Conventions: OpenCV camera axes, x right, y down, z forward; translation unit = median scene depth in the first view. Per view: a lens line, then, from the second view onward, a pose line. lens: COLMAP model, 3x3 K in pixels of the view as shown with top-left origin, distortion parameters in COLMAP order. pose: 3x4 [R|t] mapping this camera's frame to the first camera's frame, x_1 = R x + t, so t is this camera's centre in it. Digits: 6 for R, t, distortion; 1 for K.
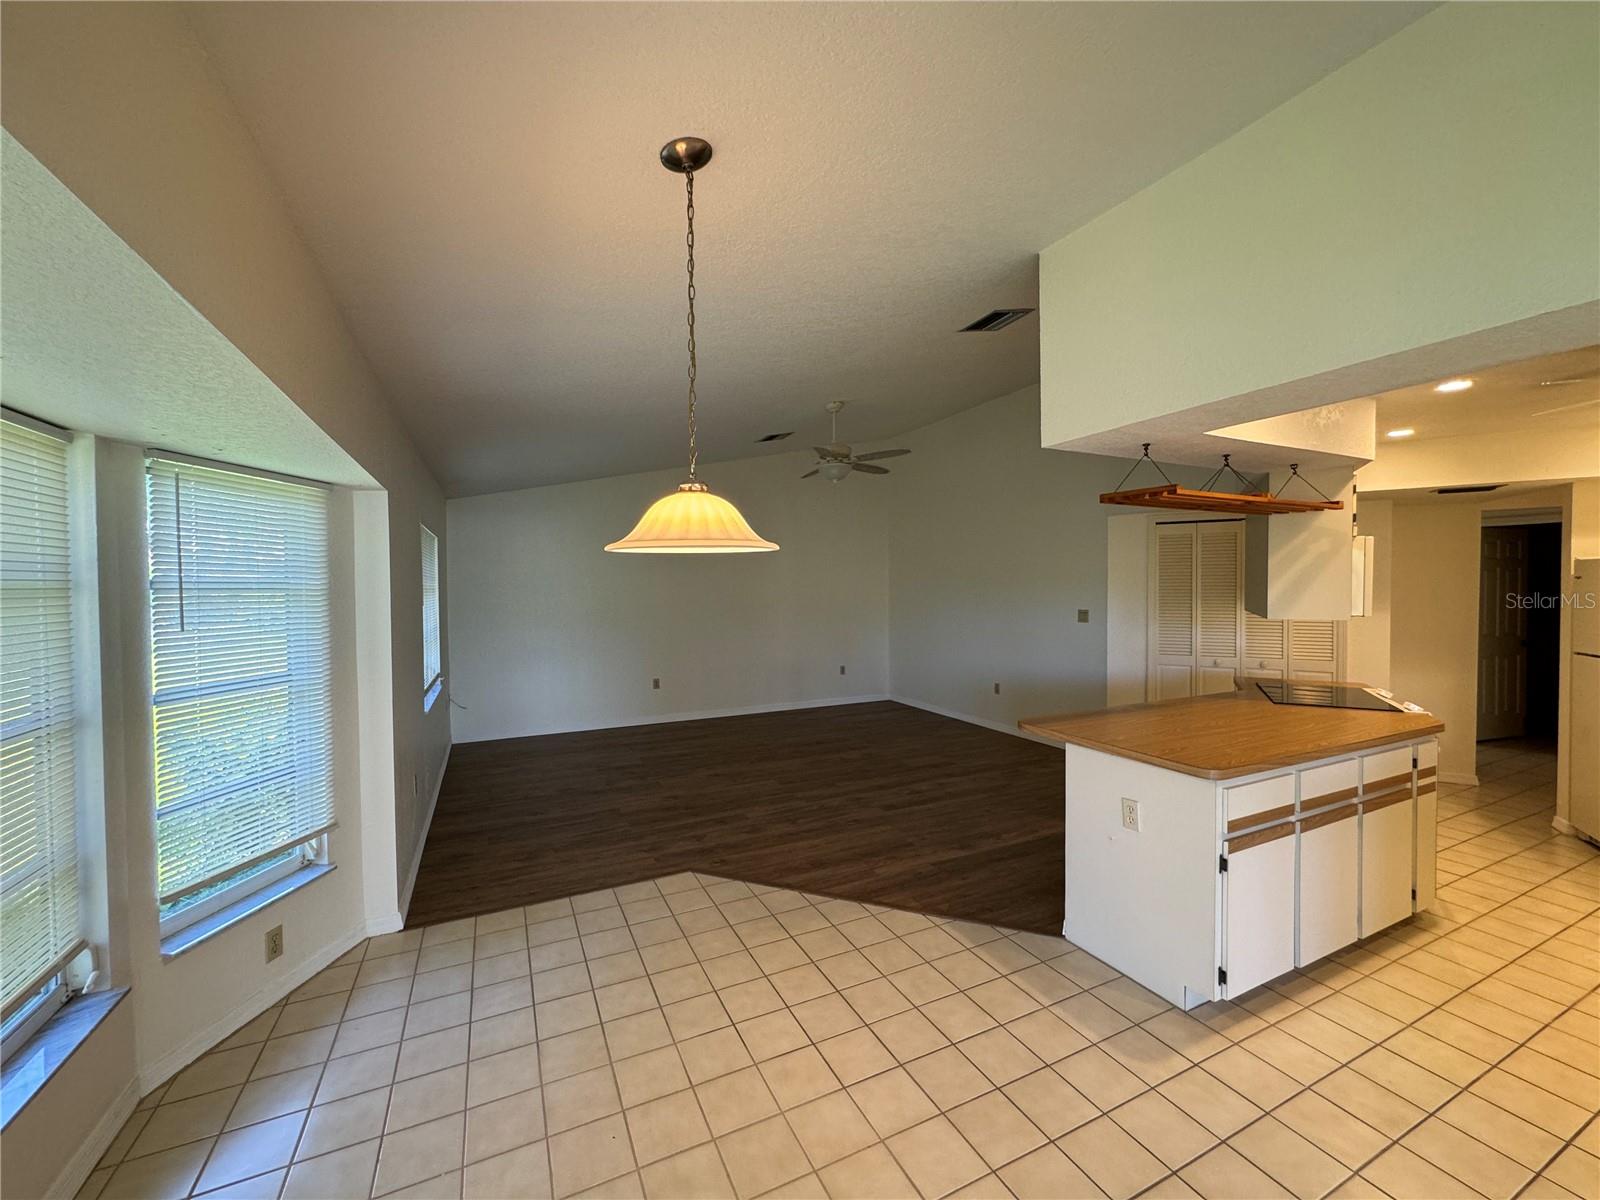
lens RADIAL K [[642.3, 0, 798.9], [0, 642.3, 598.7], [0, 0, 1]] dist [-0.001558, -0.000027]
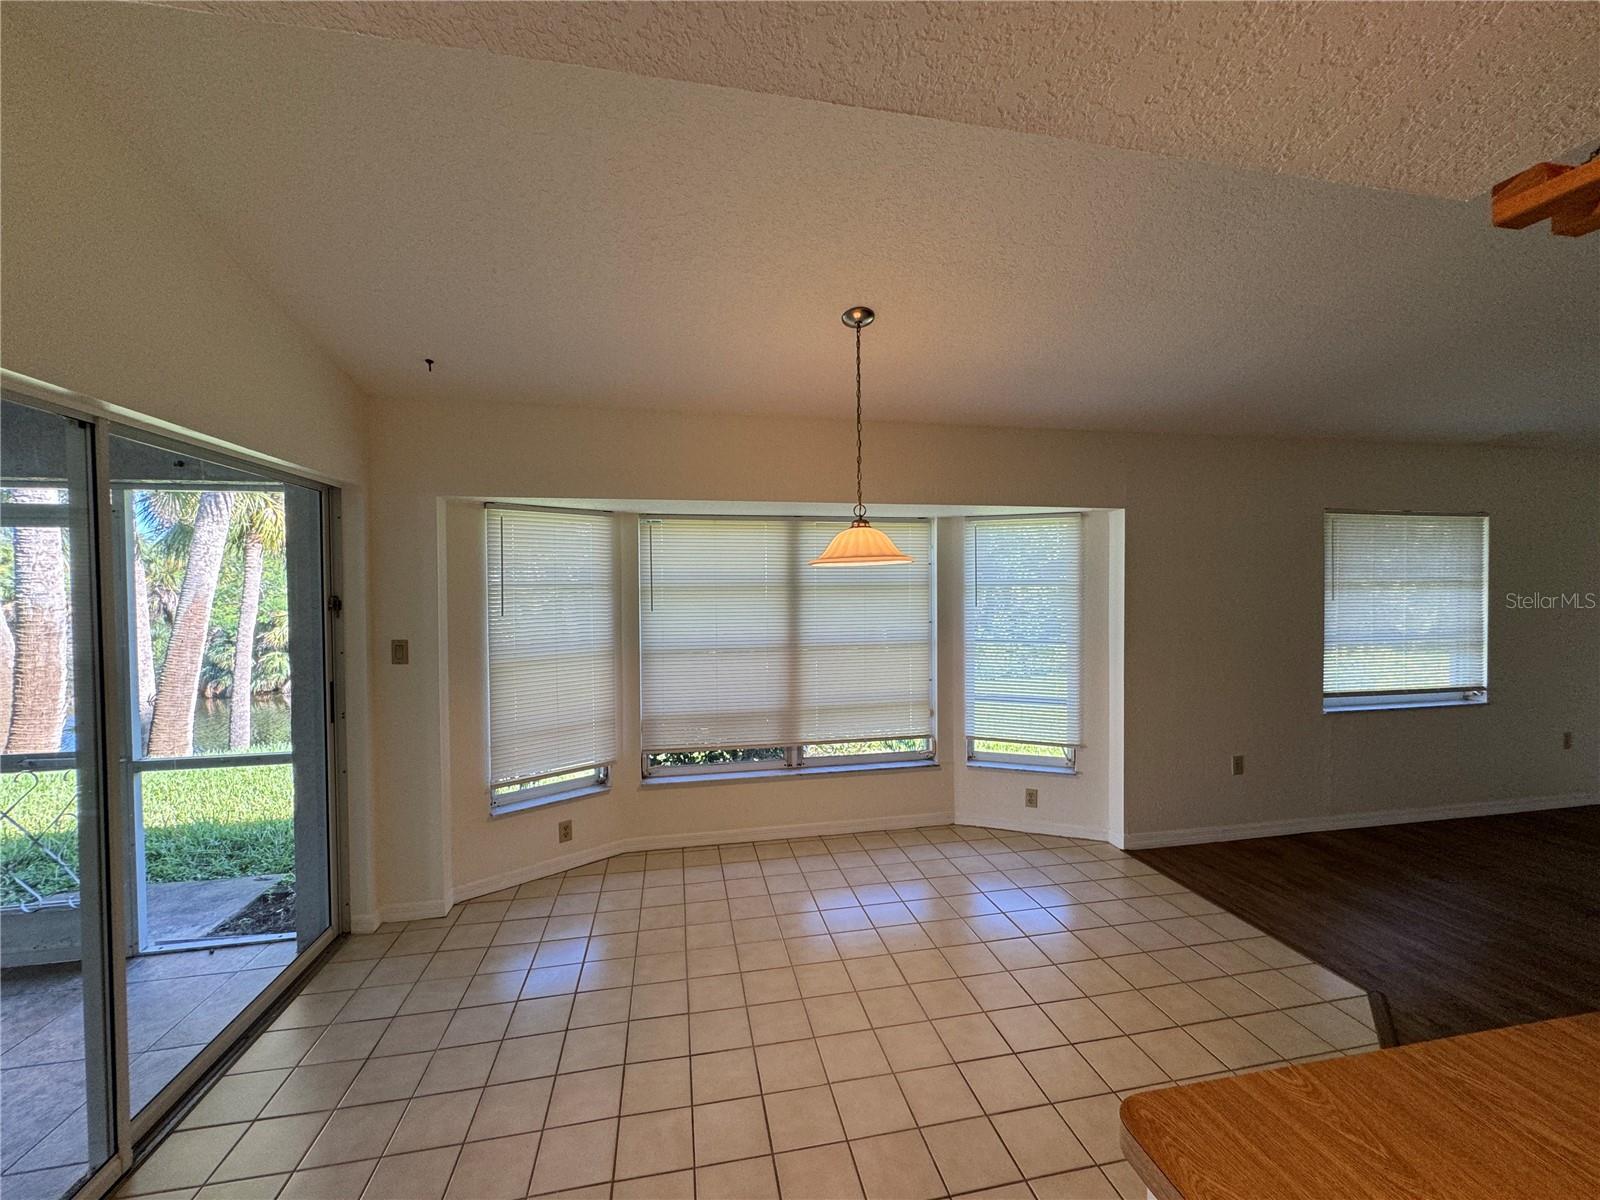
lens RADIAL K [[642.3, 0, 798.9], [0, 642.3, 598.7], [0, 0, 1]] dist [-0.001558, -0.000027]
pose [[-0.246980, 0.026146, -0.968668, 0.636458], [-0.010543, 0.999504, 0.029666, -0.013281], [0.968963, 0.017540, -0.246582, 0.563454]]
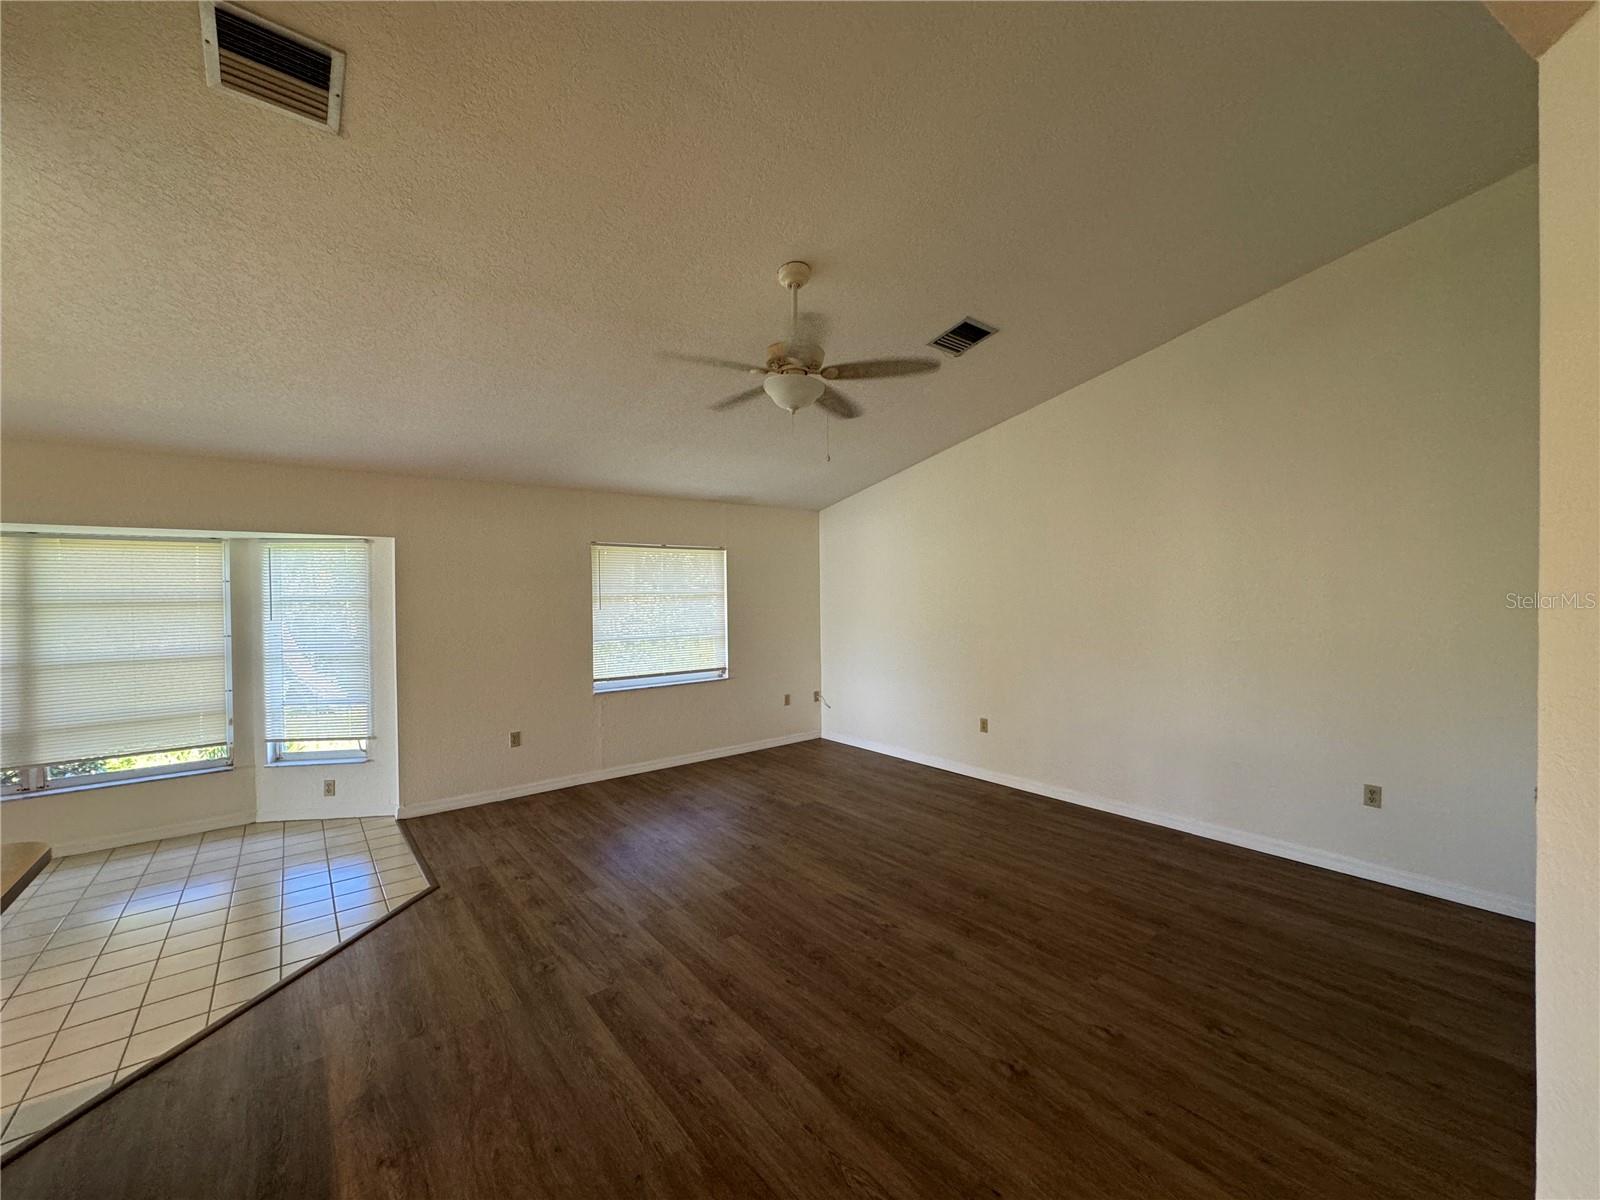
lens RADIAL K [[642.3, 0, 798.9], [0, 642.3, 598.7], [0, 0, 1]] dist [-0.001558, -0.000027]
pose [[0.224931, 0.016585, -0.974234, 0.911022], [-0.010557, 0.999838, 0.014584, -0.041299], [0.974318, 0.007005, 0.225069, 1.320356]]
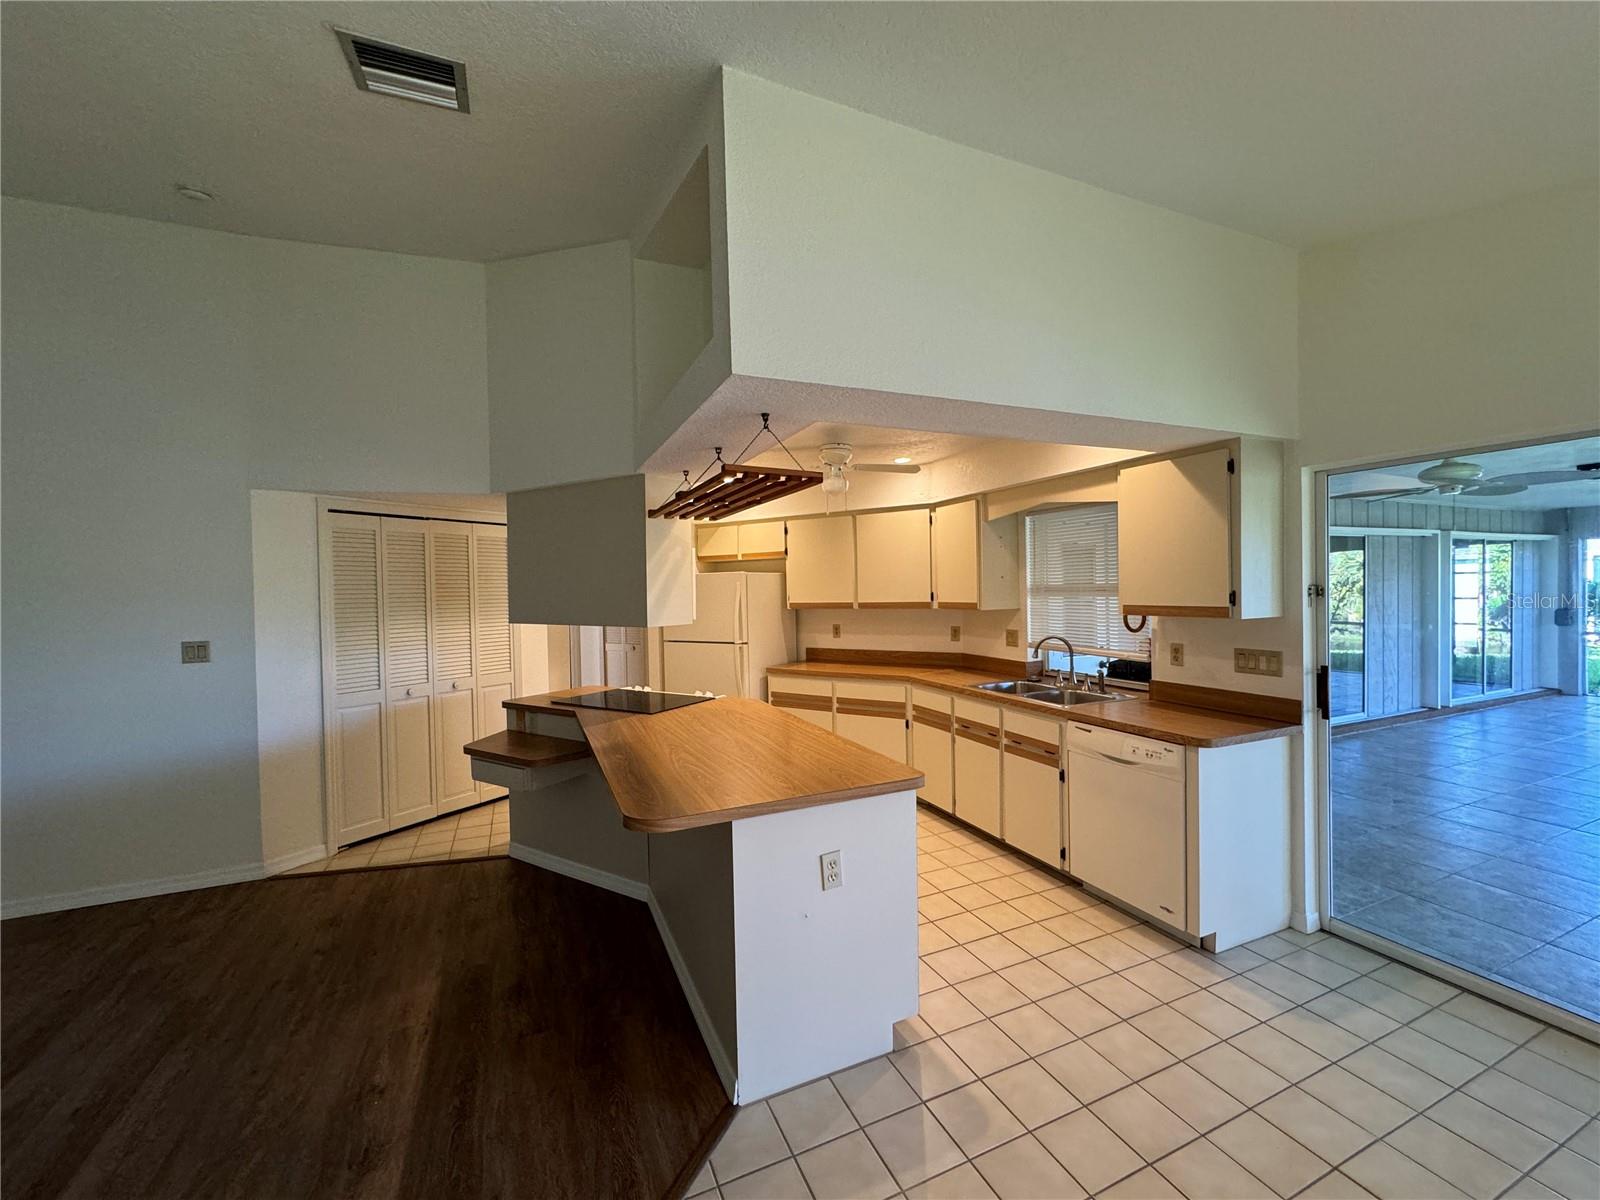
lens RADIAL K [[642.3, 0, 798.9], [0, 642.3, 598.7], [0, 0, 1]] dist [-0.001558, -0.000027]
pose [[0.030909, -0.009575, 0.999476, -0.204607], [0.038197, 0.999235, 0.008391, -0.009641], [-0.998792, 0.037918, 0.031251, 0.711201]]
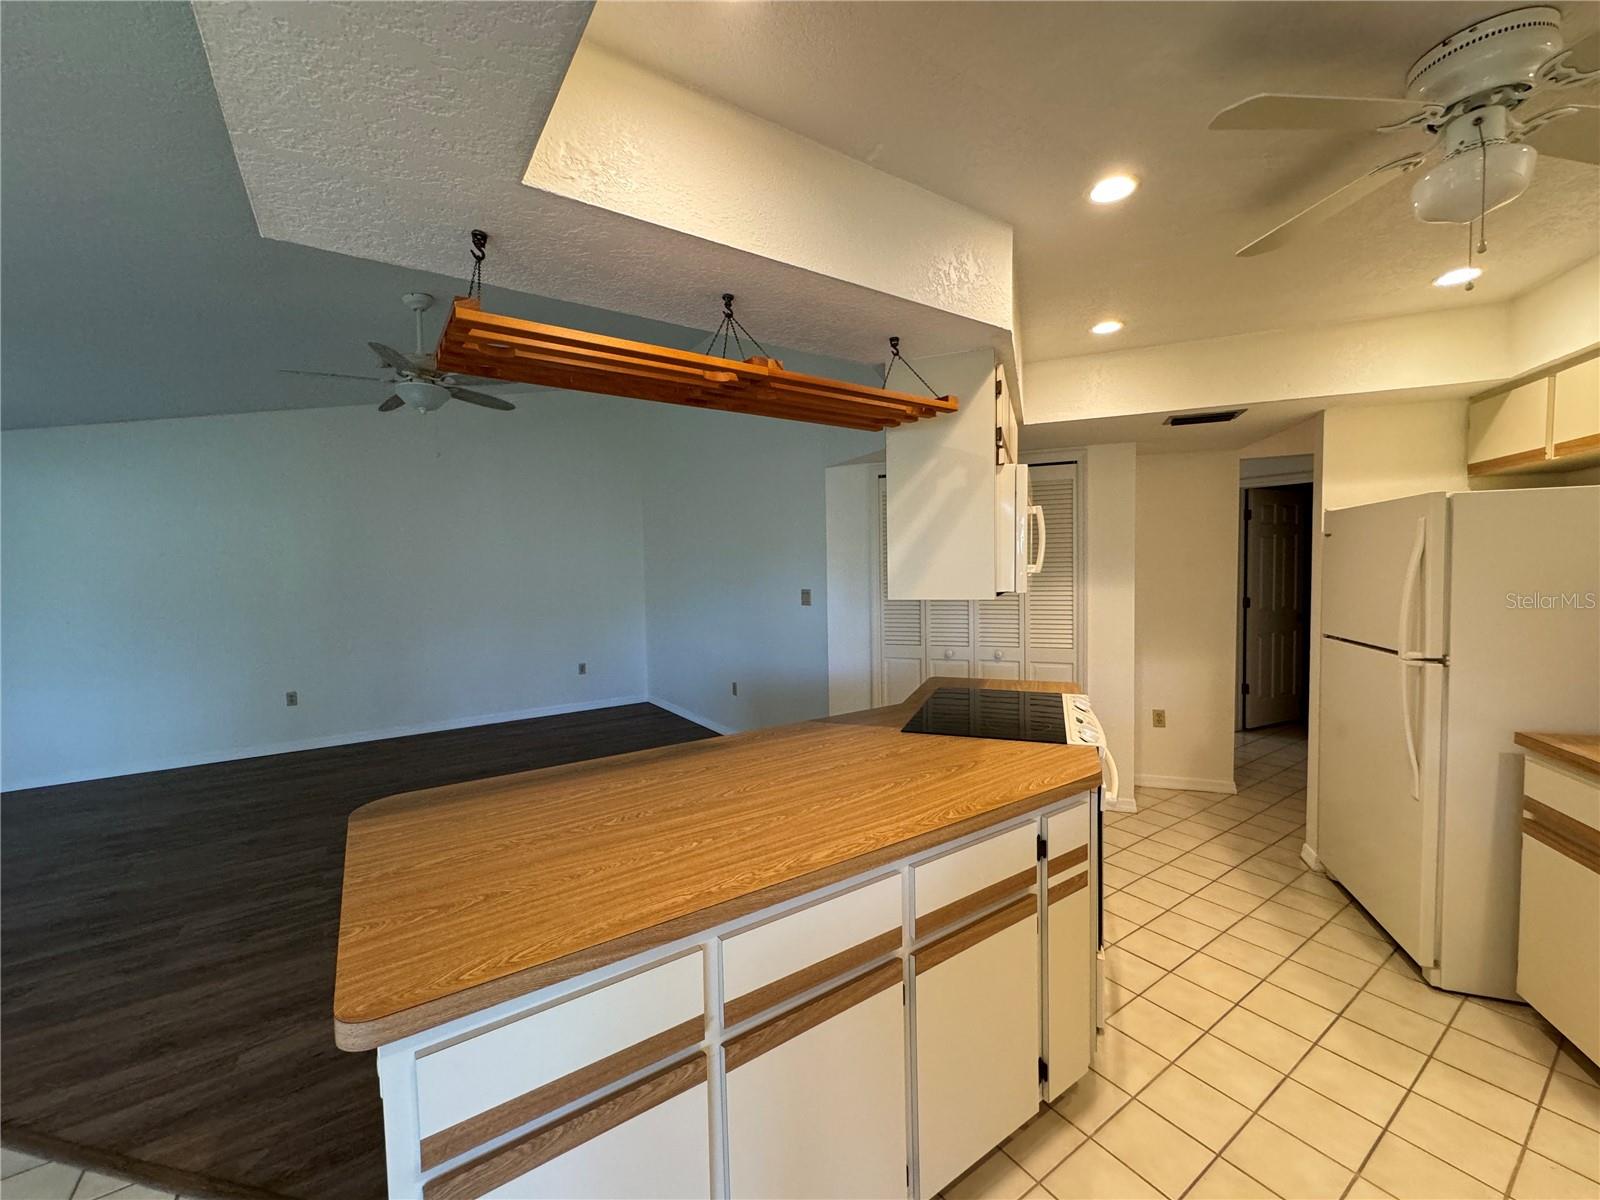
lens RADIAL K [[638.5, 0, 800.0], [0, 638.5, 600.0], [0, 0, 1]] dist [-0.001076, 0.000151]
pose [[0.988649, -0.020067, 0.148898, 0.527374], [0.015966, 0.999461, 0.028687, 0.012228], [-0.149393, -0.025984, 0.988436, 0.377361]]
